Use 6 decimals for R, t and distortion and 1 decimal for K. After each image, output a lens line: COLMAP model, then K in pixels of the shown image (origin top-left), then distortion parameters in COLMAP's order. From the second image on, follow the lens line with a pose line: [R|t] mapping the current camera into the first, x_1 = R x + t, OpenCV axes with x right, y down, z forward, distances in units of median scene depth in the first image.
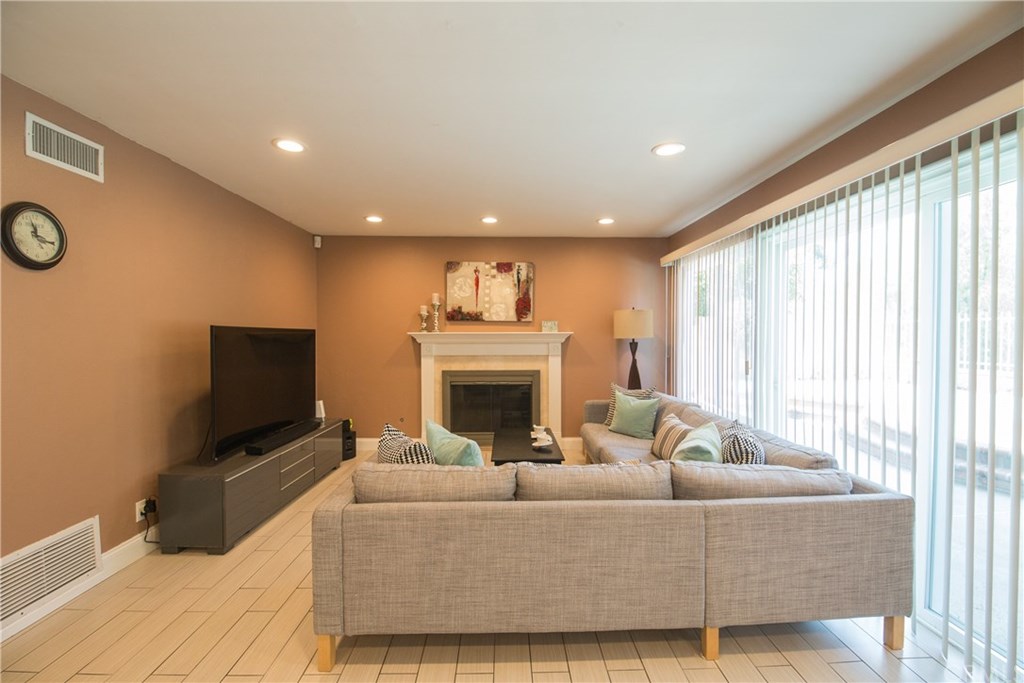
lens RADIAL K [[446.7, 0, 514.1], [0, 446.7, 344.2], [0, 0, 1]] dist [-0.000414, -0.009289]
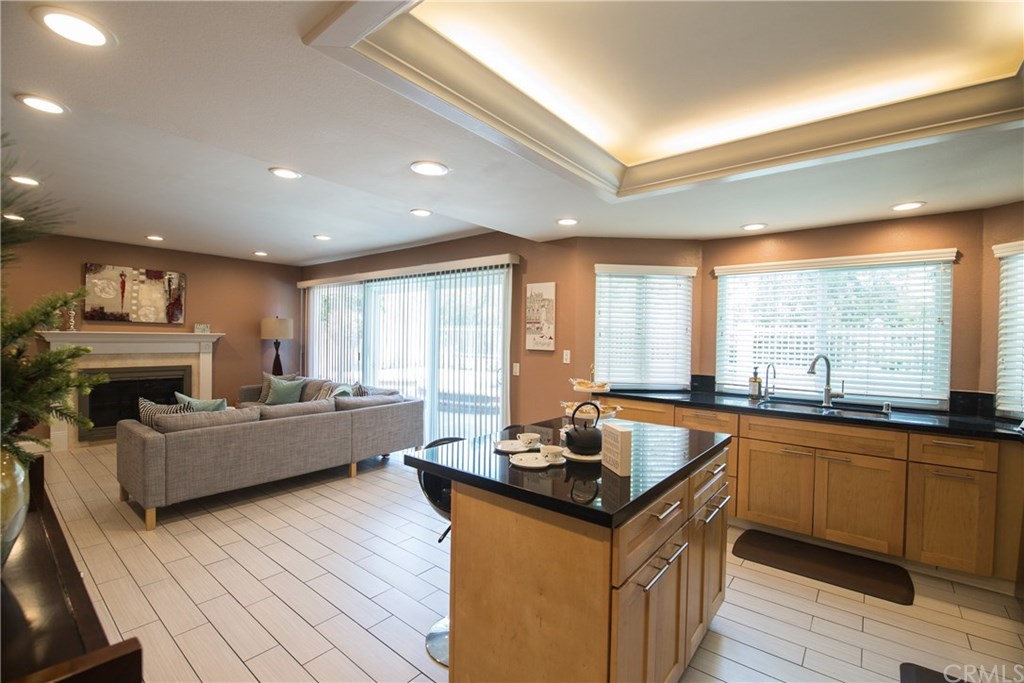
lens RADIAL K [[446.7, 0, 514.1], [0, 446.7, 344.2], [0, 0, 1]] dist [-0.000414, -0.009289]
pose [[0.653259, 0.000381, 0.757134, -0.282966], [-0.001734, 0.999998, 0.000993, 0.000030], [-0.757132, -0.001961, 0.653258, -0.424808]]
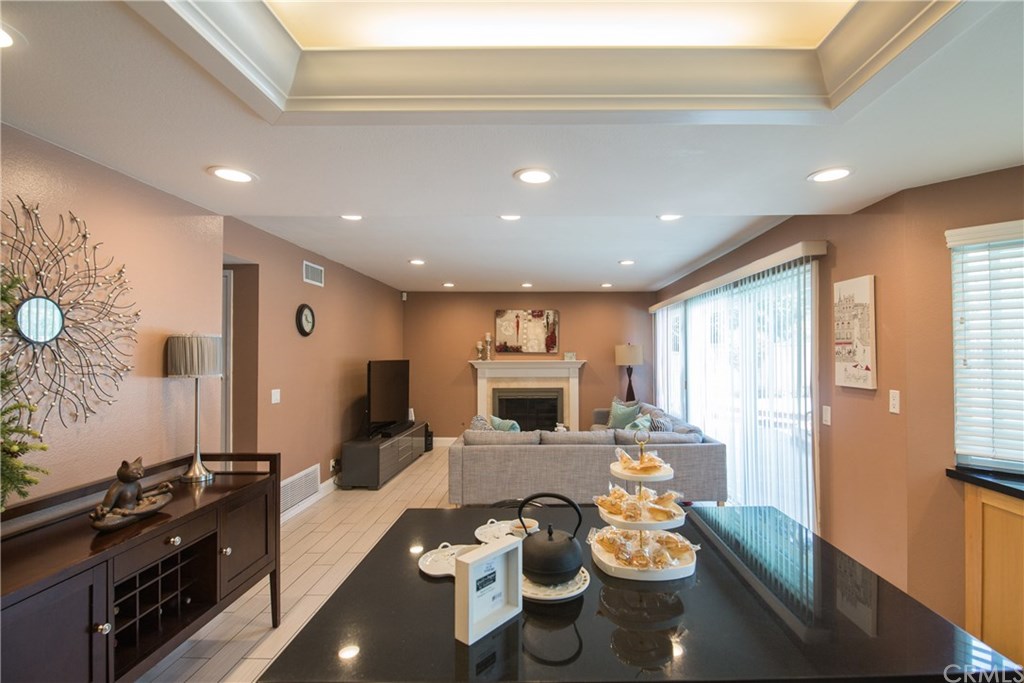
lens RADIAL K [[469.5, 0, 537.3], [0, 469.5, 349.0], [0, 0, 1]] dist [0.000167, -0.000083]
pose [[0.999555, -0.002719, -0.029696, 0.021505], [0.001748, 0.999465, -0.032649, -0.014995], [0.029769, 0.032582, 0.999026, -0.466100]]
